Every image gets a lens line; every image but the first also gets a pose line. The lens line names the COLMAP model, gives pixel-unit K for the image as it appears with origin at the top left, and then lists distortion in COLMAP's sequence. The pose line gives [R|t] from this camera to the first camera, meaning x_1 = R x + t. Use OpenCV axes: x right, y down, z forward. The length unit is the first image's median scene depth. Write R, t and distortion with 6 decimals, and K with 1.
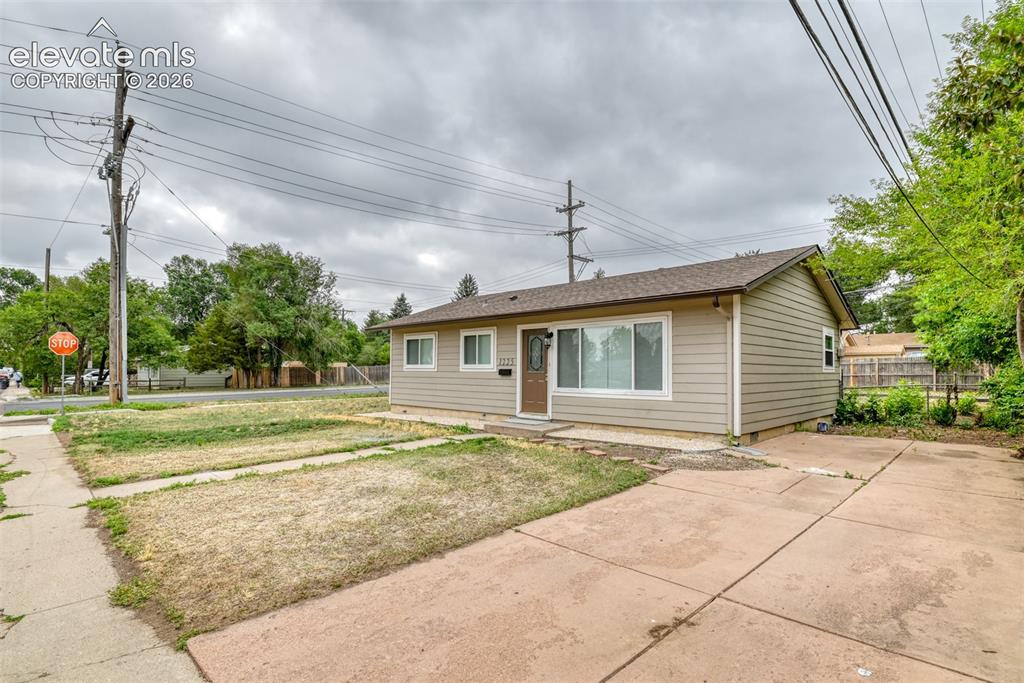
lens RADIAL K [[499.7, 0, 516.0], [0, 499.7, 343.8], [0, 0, 1]] dist [-0.026874, -0.002125]
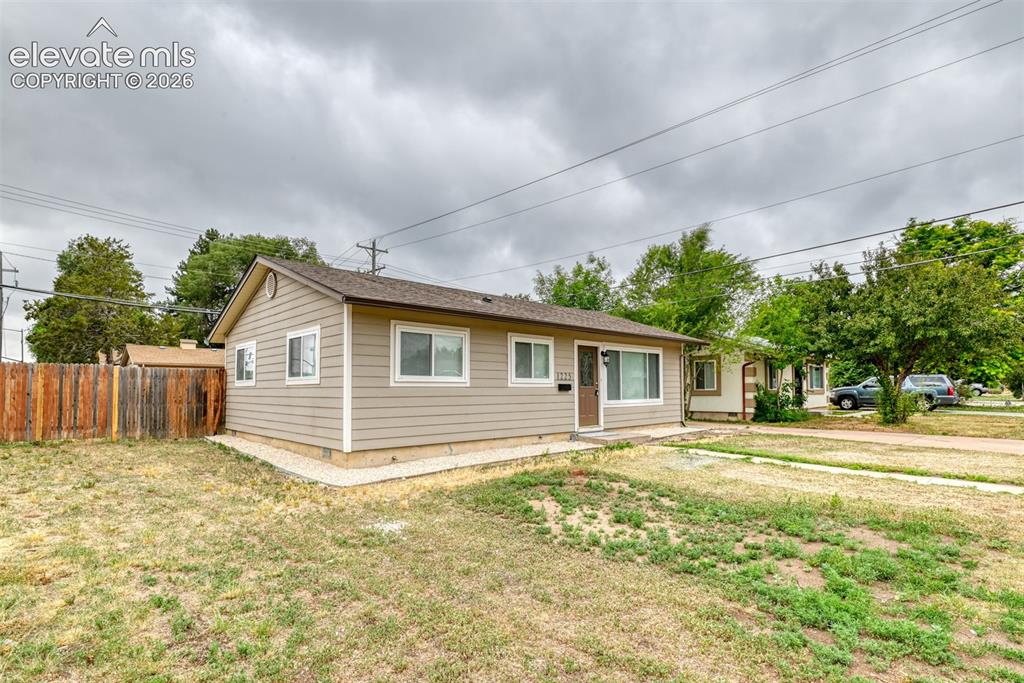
lens RADIAL K [[513.8, 0, 480.4], [0, 513.8, 376.2], [0, 0, 1]] dist [-0.001068, -0.000443]
pose [[0.071750, 0.017266, 0.997273, -0.983294], [-0.052210, 0.998544, -0.013532, 0.056142], [-0.996055, -0.051097, 0.072547, 1.070179]]
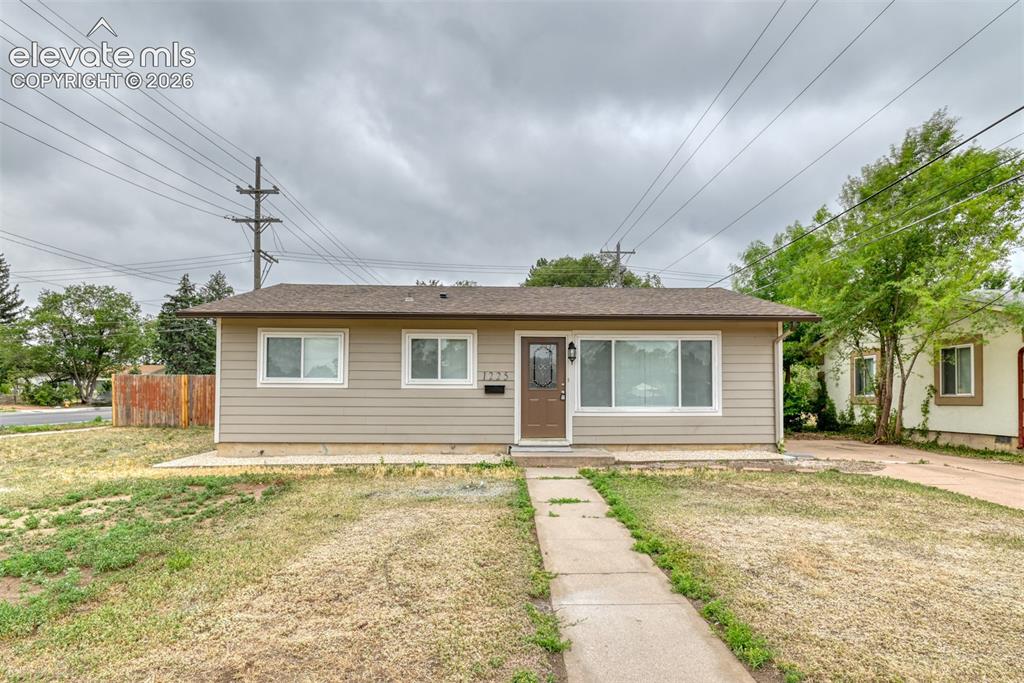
lens RADIAL K [[494.5, 0, 511.5], [0, 494.5, 390.2], [0, 0, 1]] dist [-0.022221, -0.000316]
pose [[0.707606, 0.003075, 0.706601, -0.540873], [-0.037814, 0.998722, 0.033521, 0.030581], [-0.705595, -0.050439, 0.706818, 0.425783]]
